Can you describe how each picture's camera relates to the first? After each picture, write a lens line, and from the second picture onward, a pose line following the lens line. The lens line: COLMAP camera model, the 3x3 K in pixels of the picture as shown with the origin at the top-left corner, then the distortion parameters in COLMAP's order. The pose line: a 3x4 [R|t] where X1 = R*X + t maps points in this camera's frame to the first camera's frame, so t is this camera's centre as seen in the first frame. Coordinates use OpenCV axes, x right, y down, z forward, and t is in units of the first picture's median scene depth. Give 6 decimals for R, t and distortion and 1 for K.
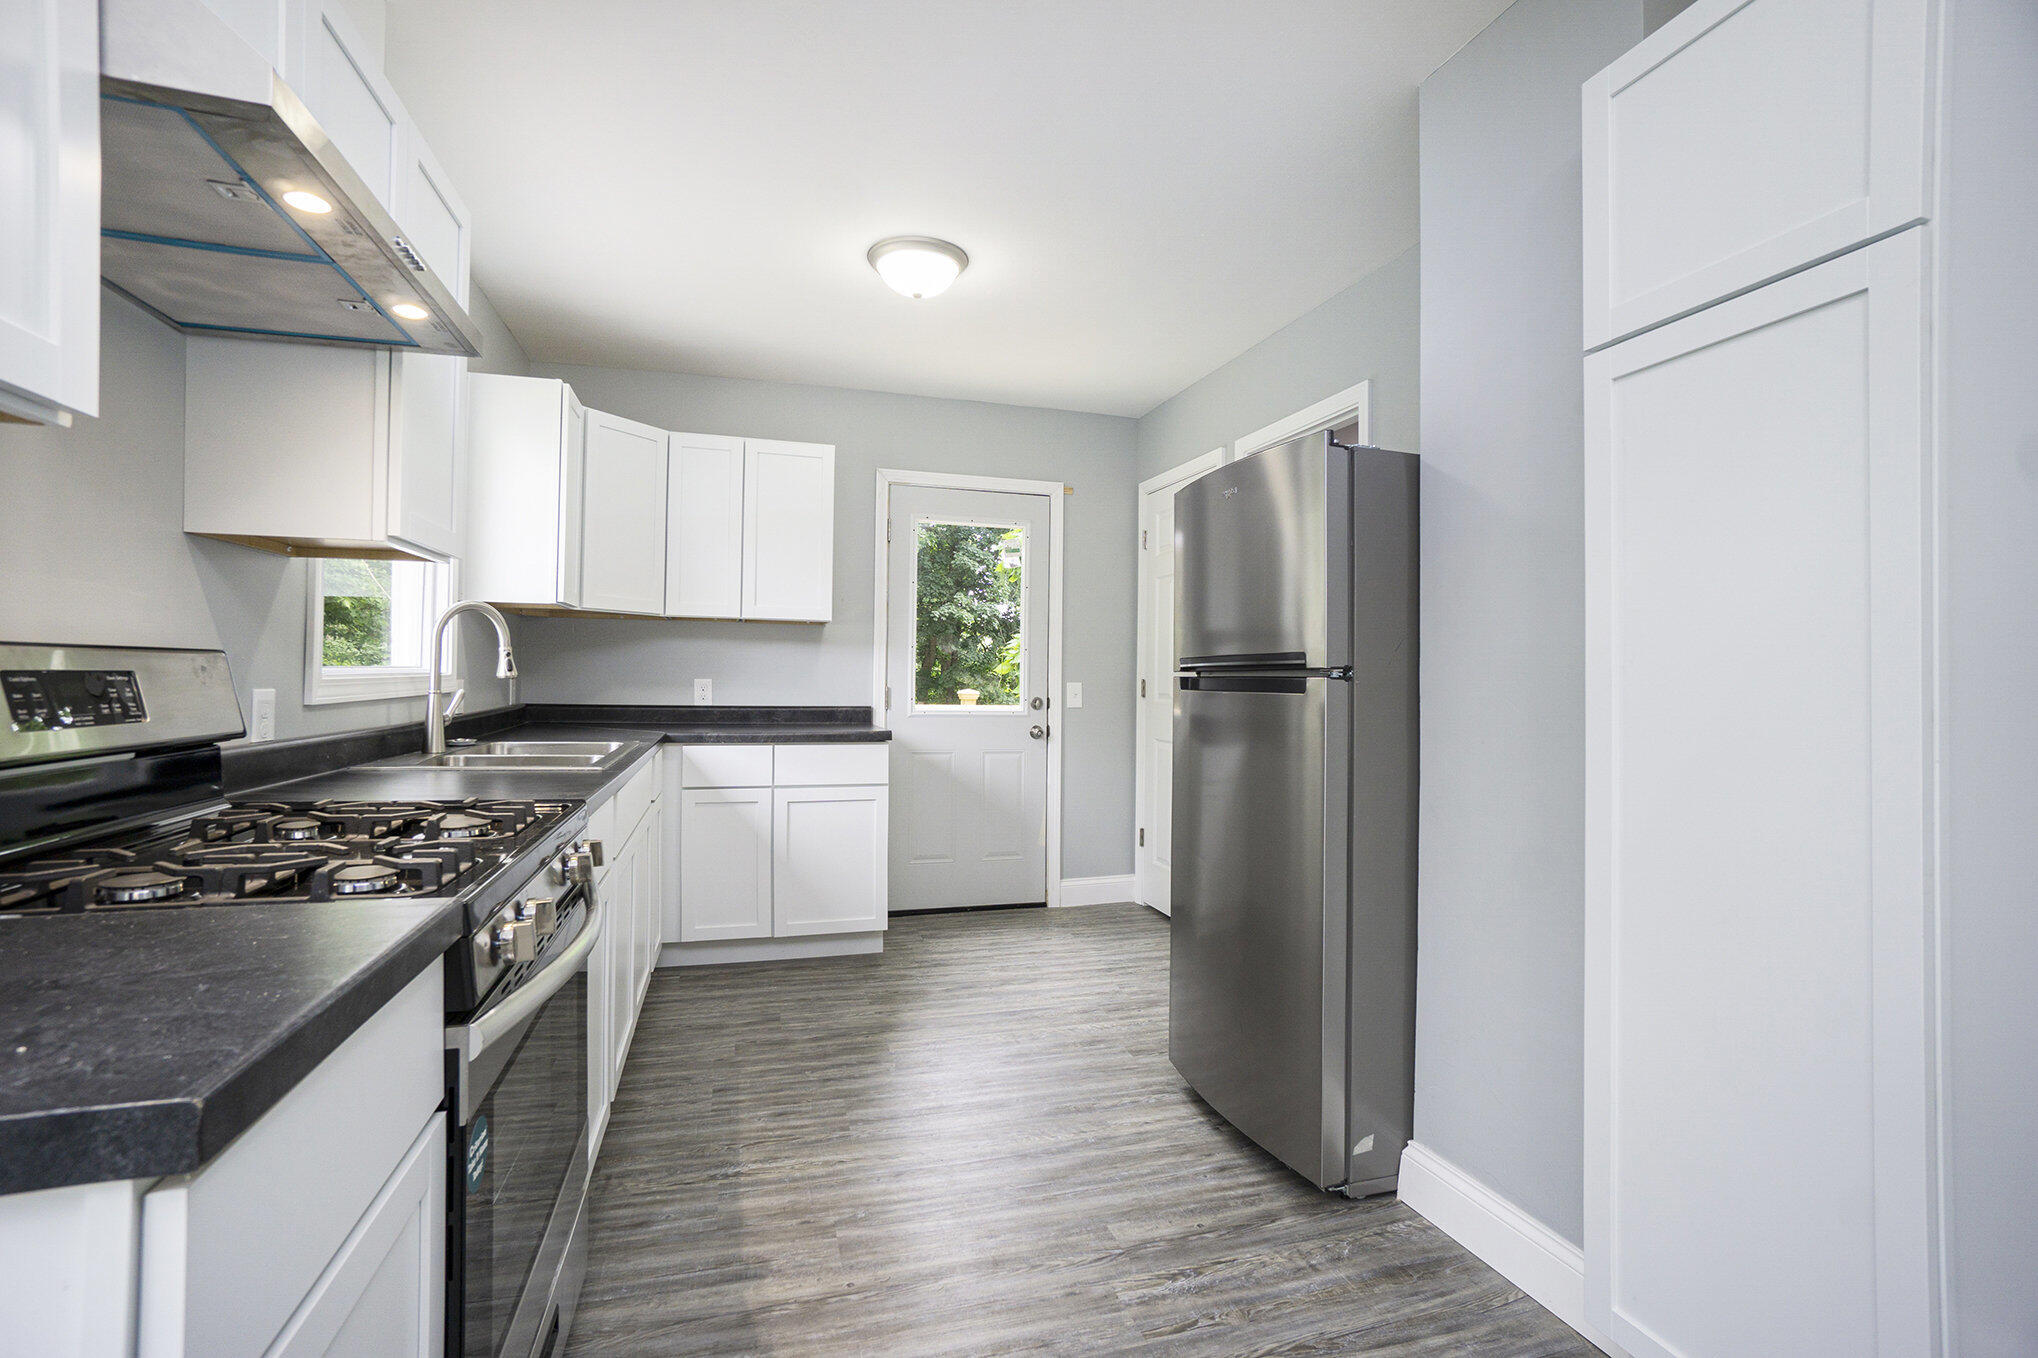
lens RADIAL K [[901.9, 0, 1019.0], [0, 901.9, 679.0], [0, 0, 1]] dist [-0.050880, 0.022350]
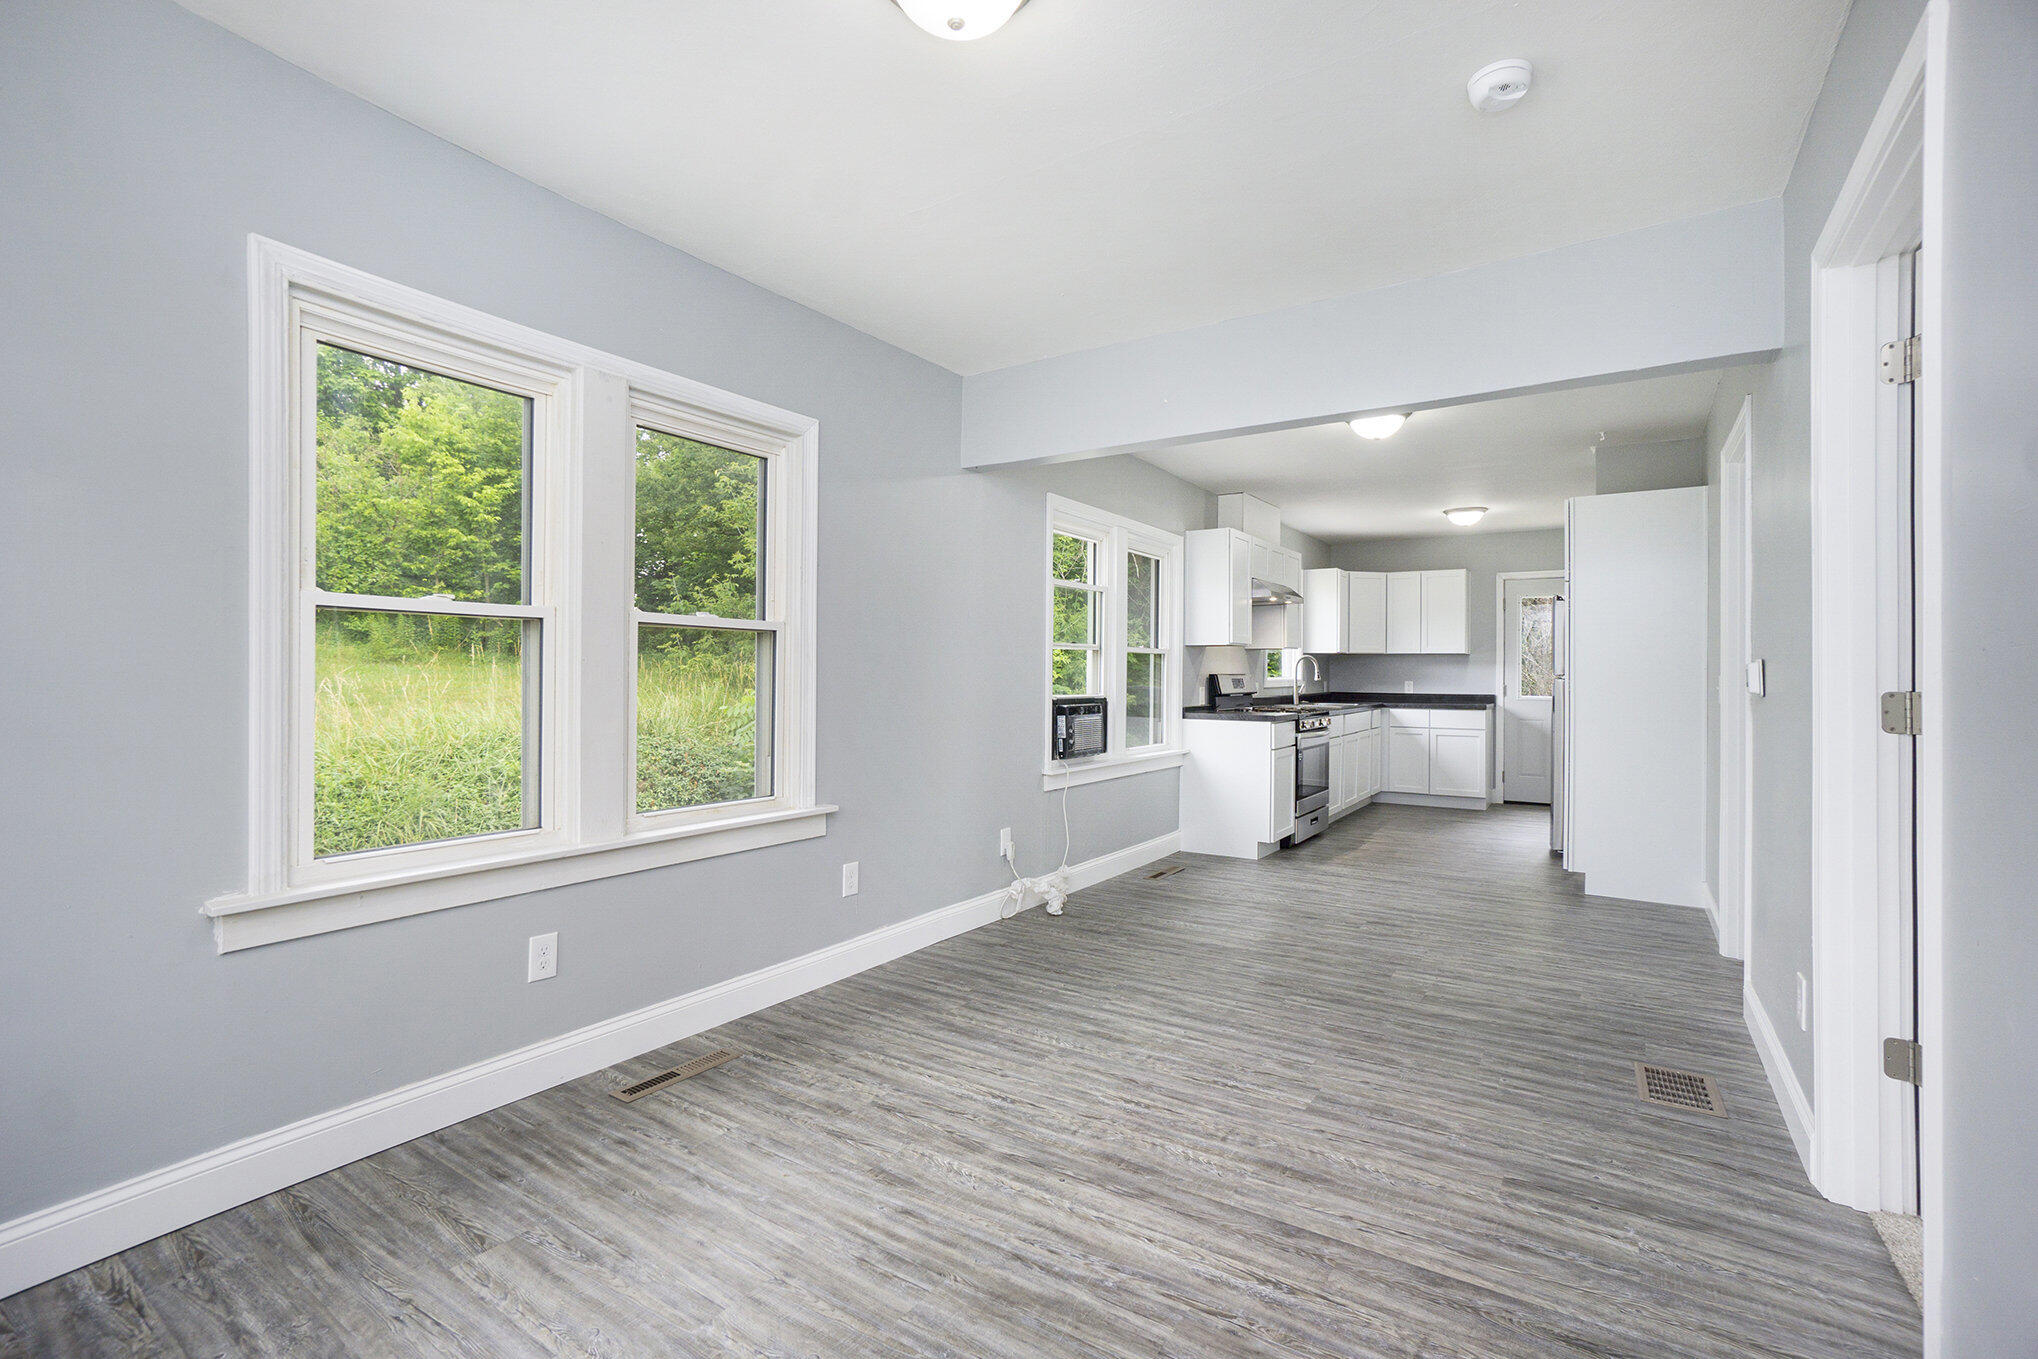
lens RADIAL K [[889.5, 0, 1019.0], [0, 889.5, 679.5], [0, 0, 1]] dist [-0.015735, 0.022542]
pose [[0.629360, -0.011076, -0.777035, 0.997082], [0.003255, 0.999927, -0.011617, 0.023936], [0.777107, 0.004782, 0.629350, -1.484967]]
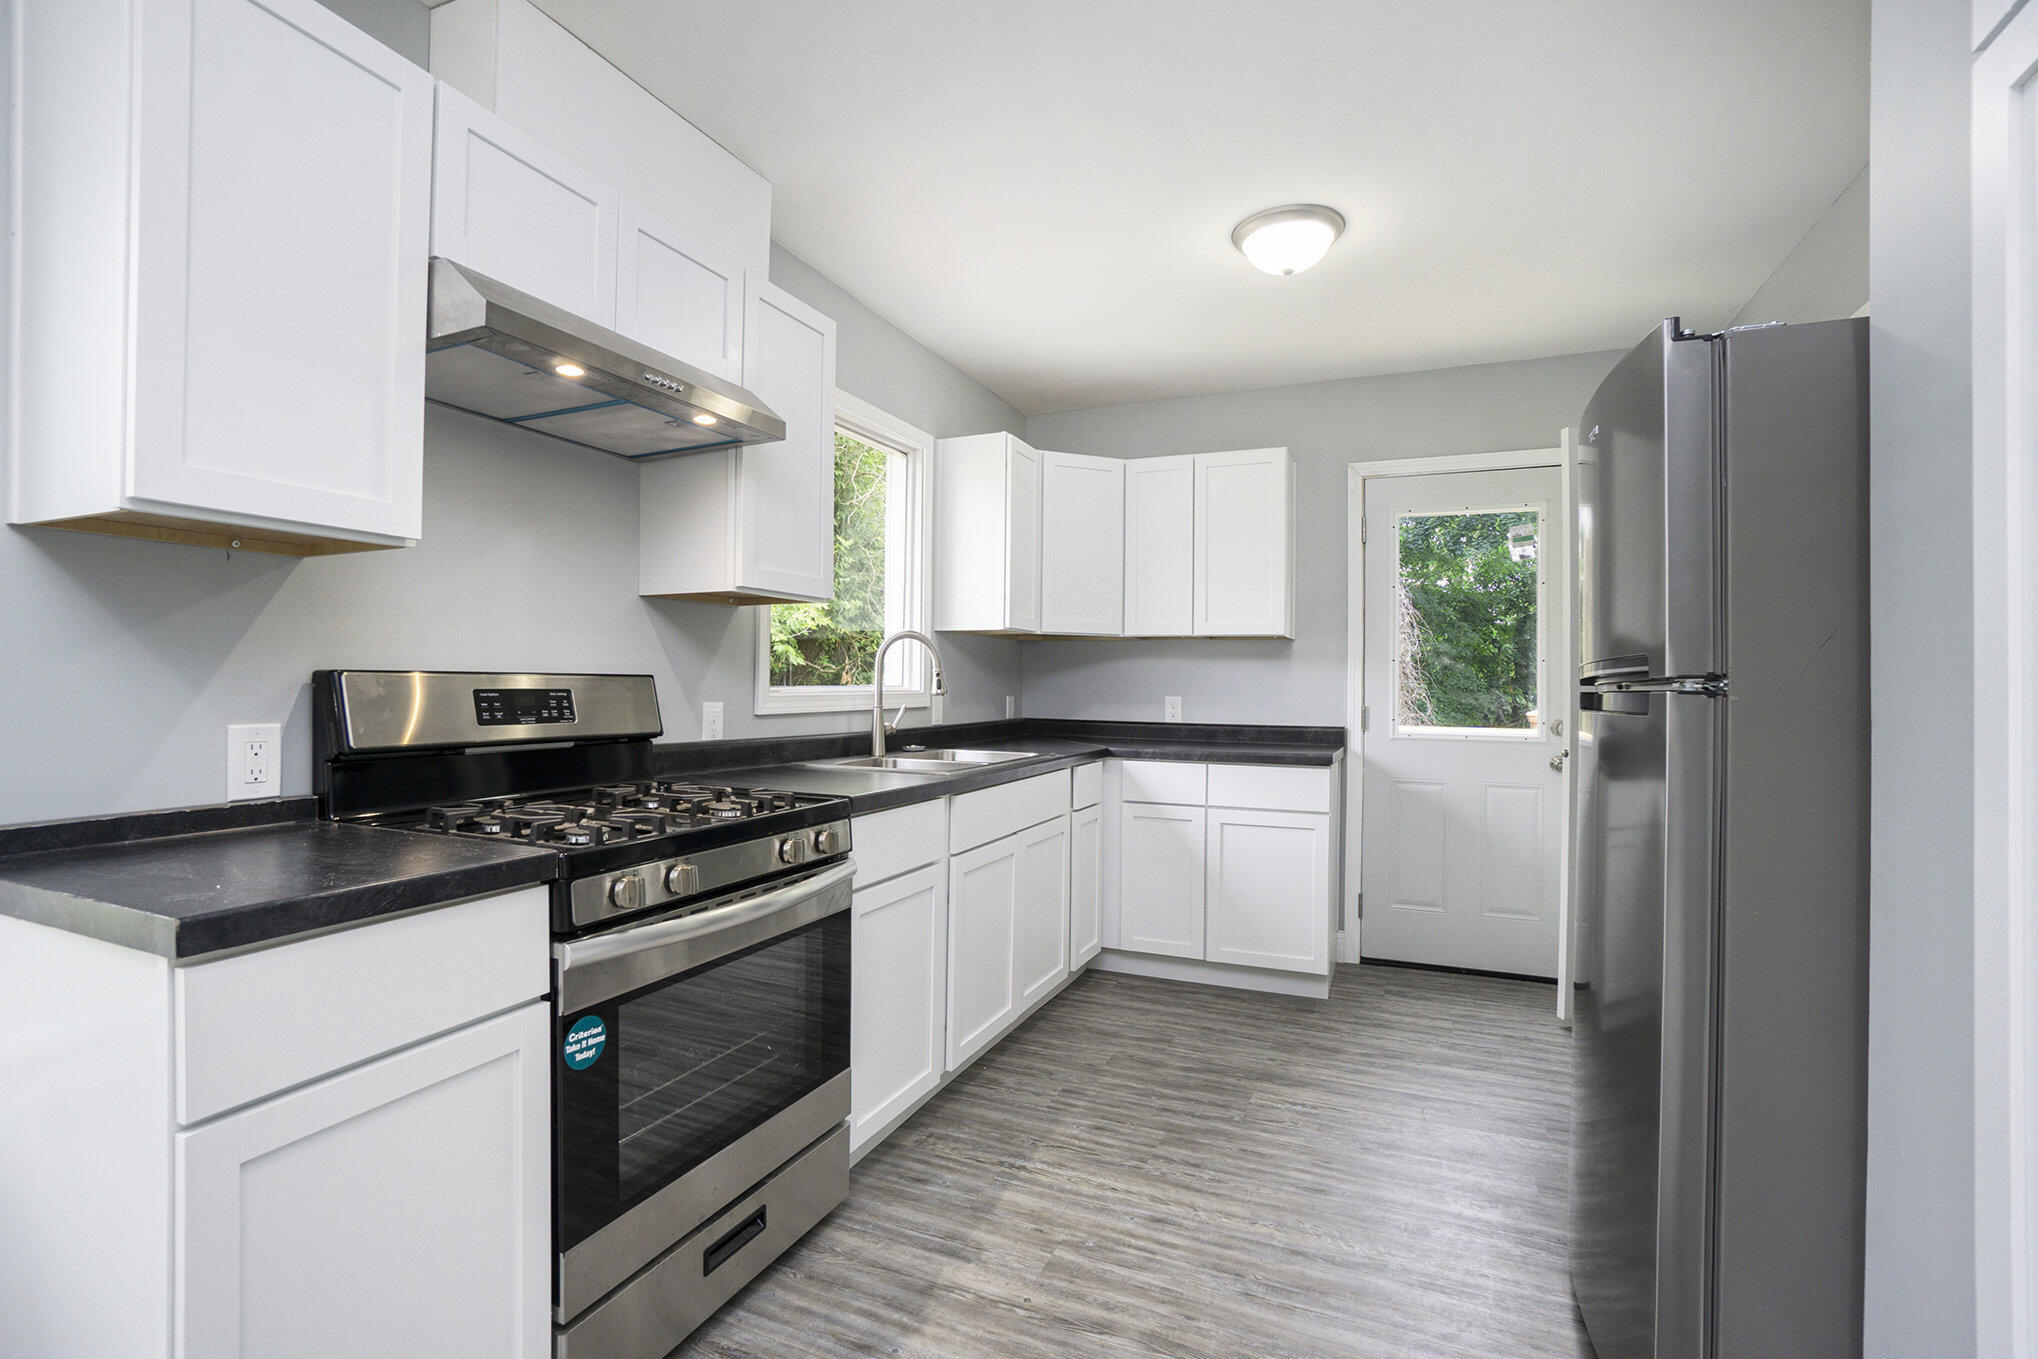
lens RADIAL K [[939.6, 0, 1037.6], [0, 939.6, 688.1], [0, 0, 1]] dist [-0.018285, 0.000165]
pose [[0.774304, -0.006095, -0.632784, 0.283102], [-0.000820, 0.999943, -0.010635, 0.002425], [0.632813, 0.008753, 0.774255, 0.106969]]
